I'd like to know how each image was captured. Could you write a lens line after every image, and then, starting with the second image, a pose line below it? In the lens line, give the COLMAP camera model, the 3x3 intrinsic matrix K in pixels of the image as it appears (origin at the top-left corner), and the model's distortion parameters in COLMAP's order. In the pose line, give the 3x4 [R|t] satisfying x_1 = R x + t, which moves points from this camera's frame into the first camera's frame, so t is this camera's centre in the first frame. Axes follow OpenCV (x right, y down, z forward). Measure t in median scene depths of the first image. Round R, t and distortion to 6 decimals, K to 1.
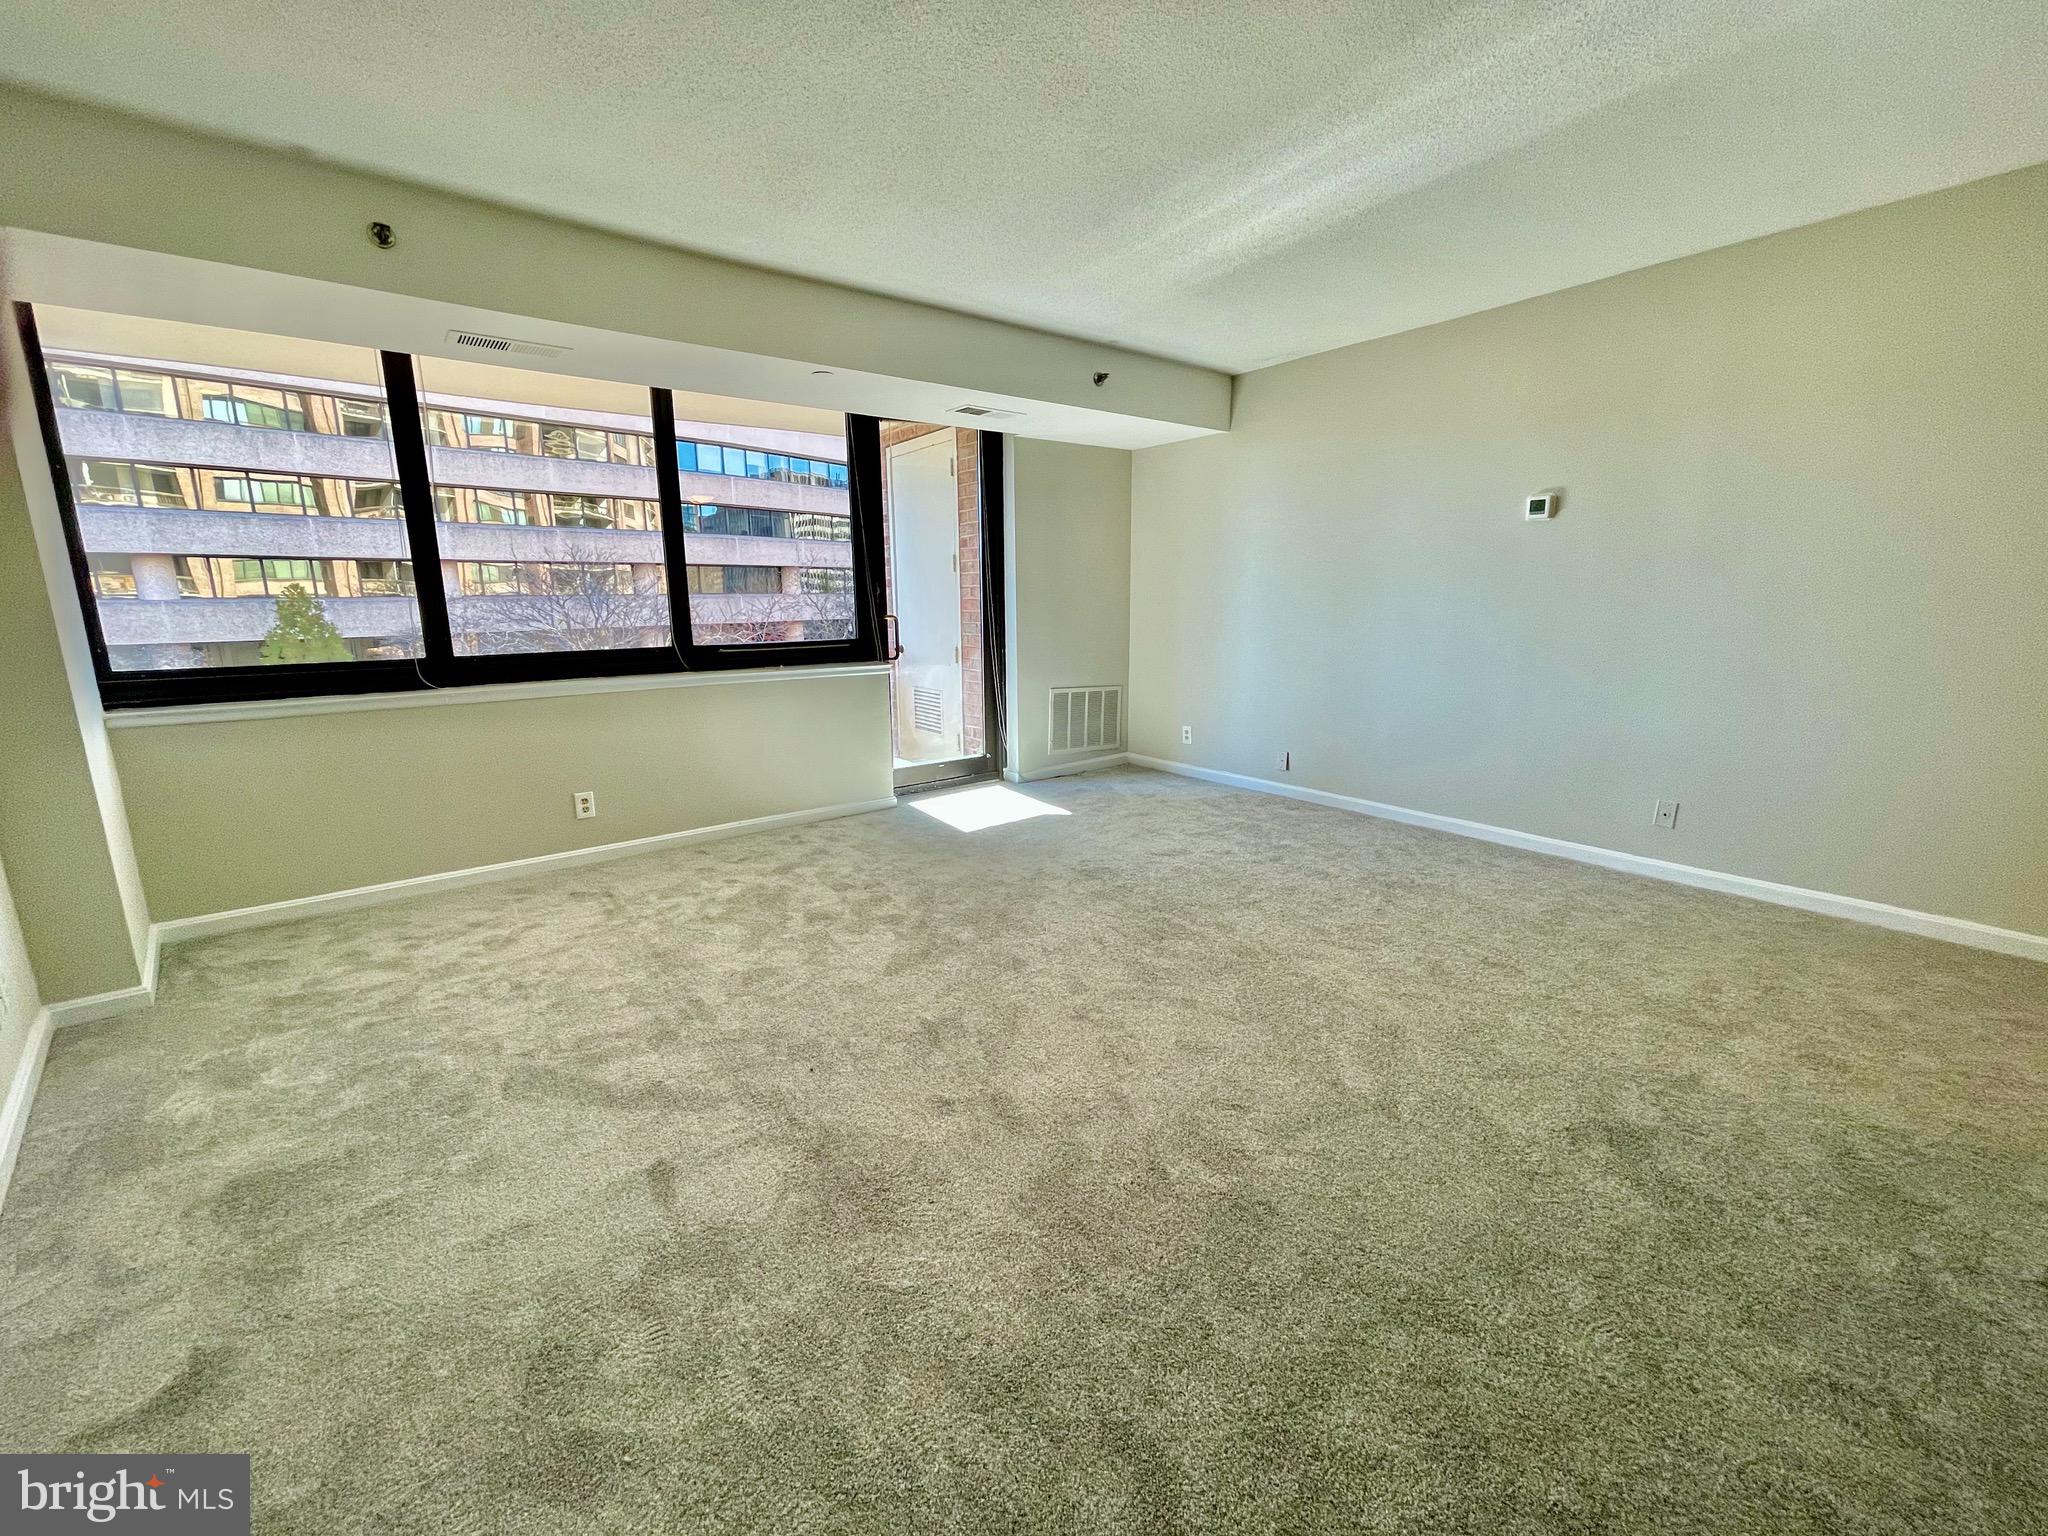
lens RADIAL K [[827.9, 0, 1019.6], [0, 827.9, 765.2], [0, 0, 1]] dist [-0.001757, -0.000290]
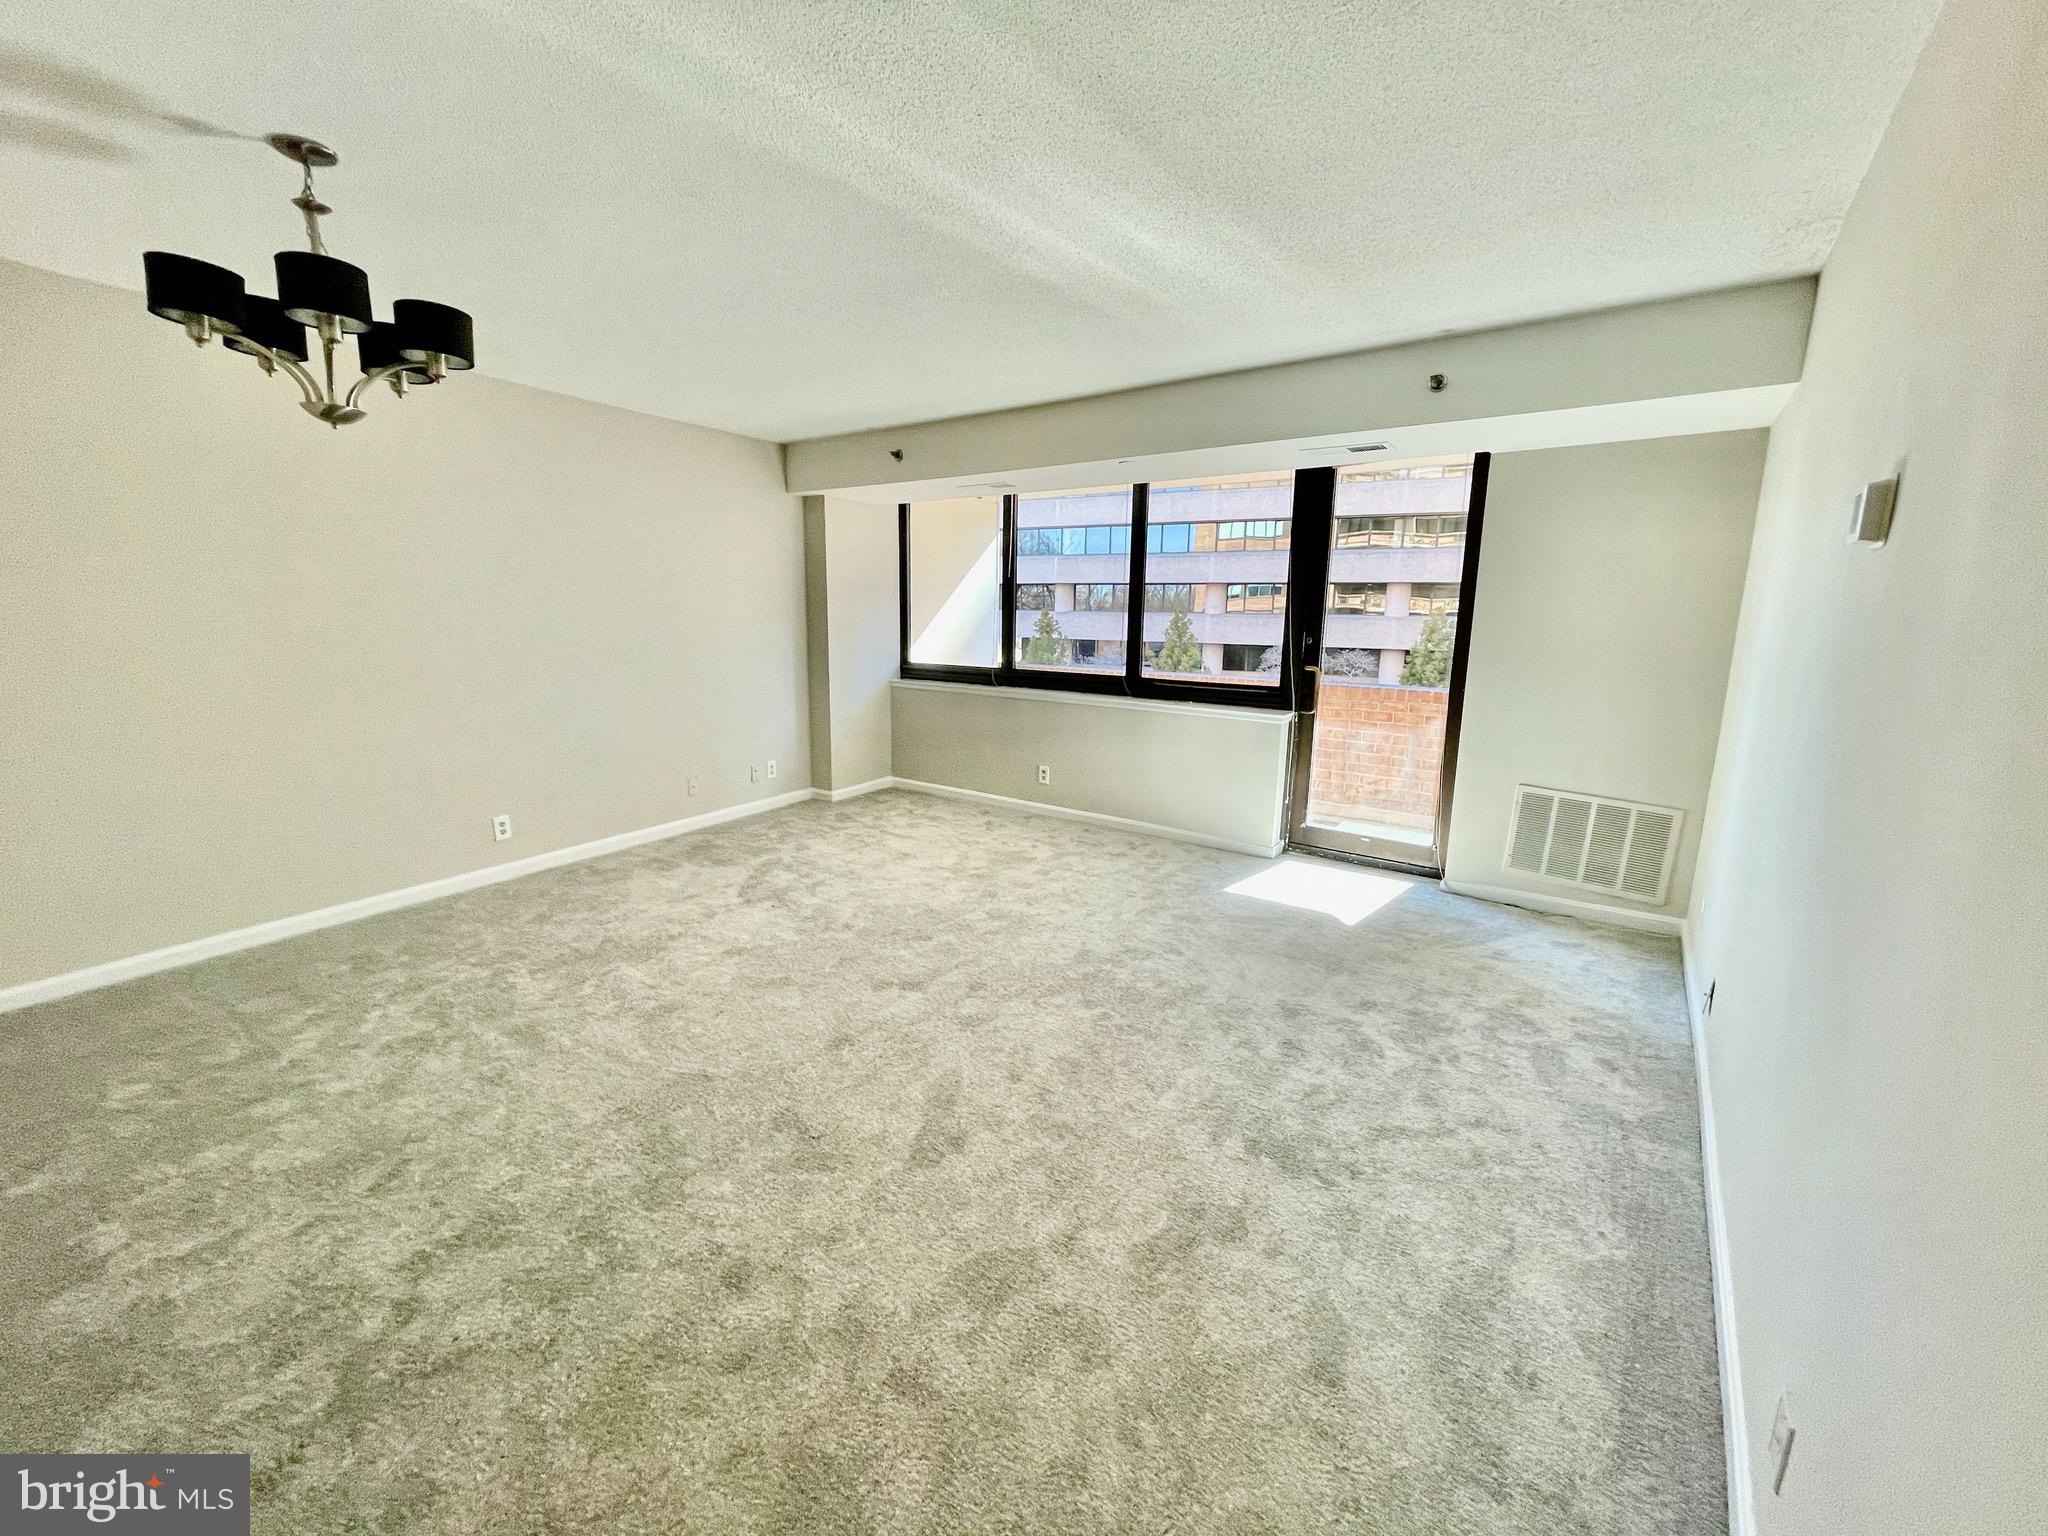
lens RADIAL K [[827.9, 0, 1019.6], [0, 827.9, 765.2], [0, 0, 1]] dist [-0.001757, -0.000290]
pose [[0.264117, 0.192151, -0.945156, 0.816175], [-0.215200, 0.966990, 0.136453, -0.152878], [0.940176, 0.167358, 0.296750, 0.489577]]
